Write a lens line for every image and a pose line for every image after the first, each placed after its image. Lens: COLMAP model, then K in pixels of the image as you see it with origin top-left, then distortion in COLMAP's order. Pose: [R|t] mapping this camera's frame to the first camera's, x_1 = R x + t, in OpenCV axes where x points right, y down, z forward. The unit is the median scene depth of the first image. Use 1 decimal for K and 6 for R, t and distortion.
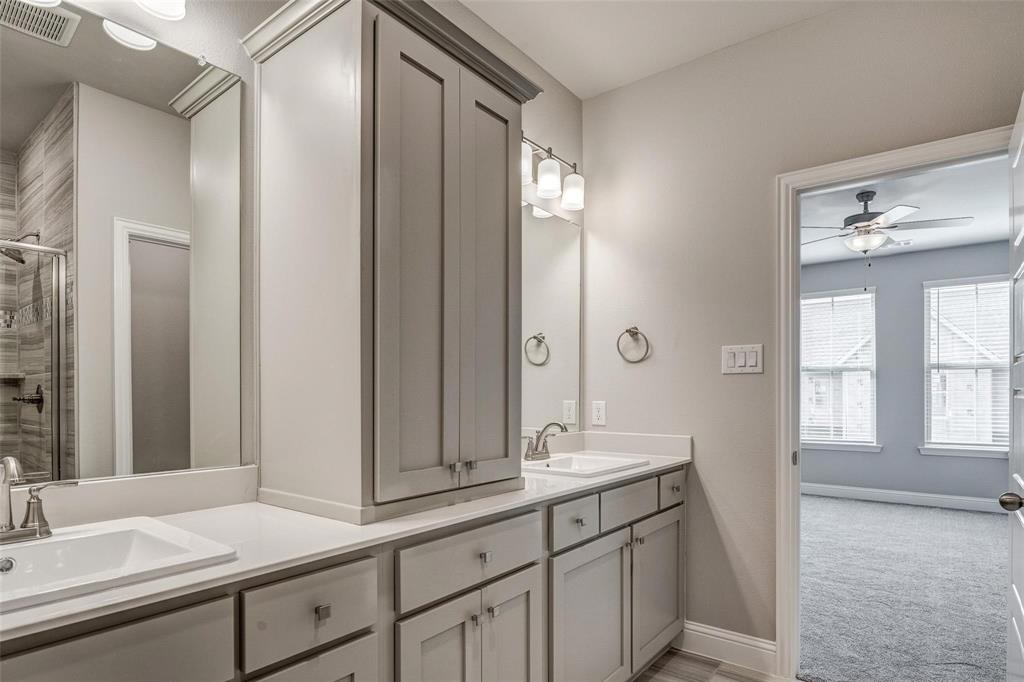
lens RADIAL K [[557.3, 0, 476.5], [0, 557.3, 397.5], [0, 0, 1]] dist [-0.038632, -0.001032]
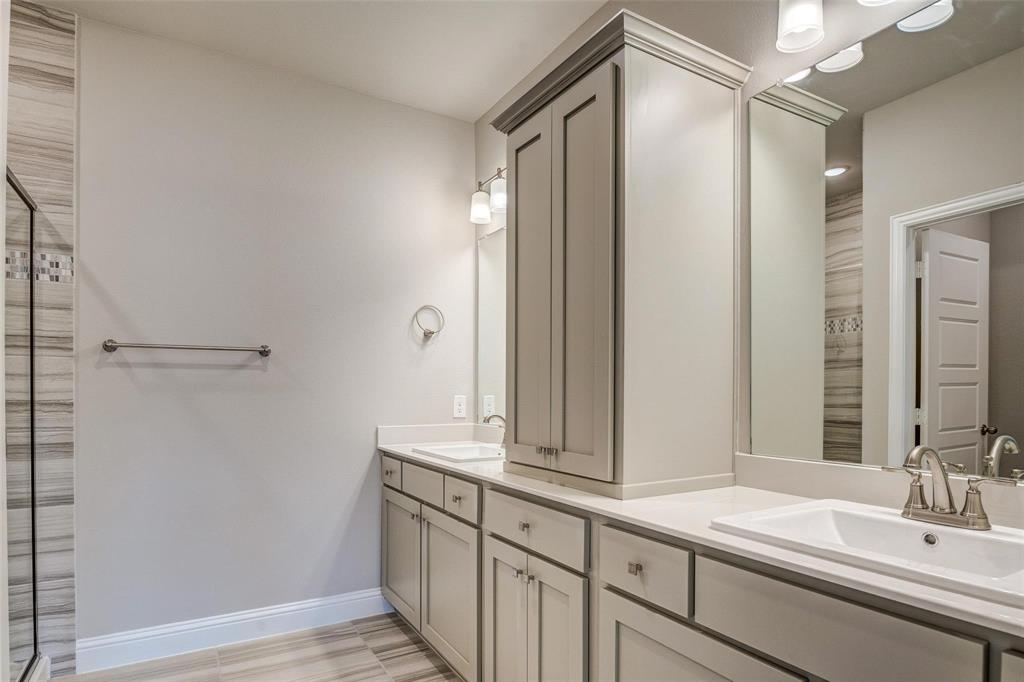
lens RADIAL K [[574.6, 0, 510.7], [0, 574.6, 391.1], [0, 0, 1]] dist [-0.054987, 0.000057]
pose [[-0.343194, 0.003818, -0.939257, 1.336449], [-0.000637, 0.999991, 0.004298, -0.008301], [0.939264, 0.002074, -0.343188, 1.587451]]
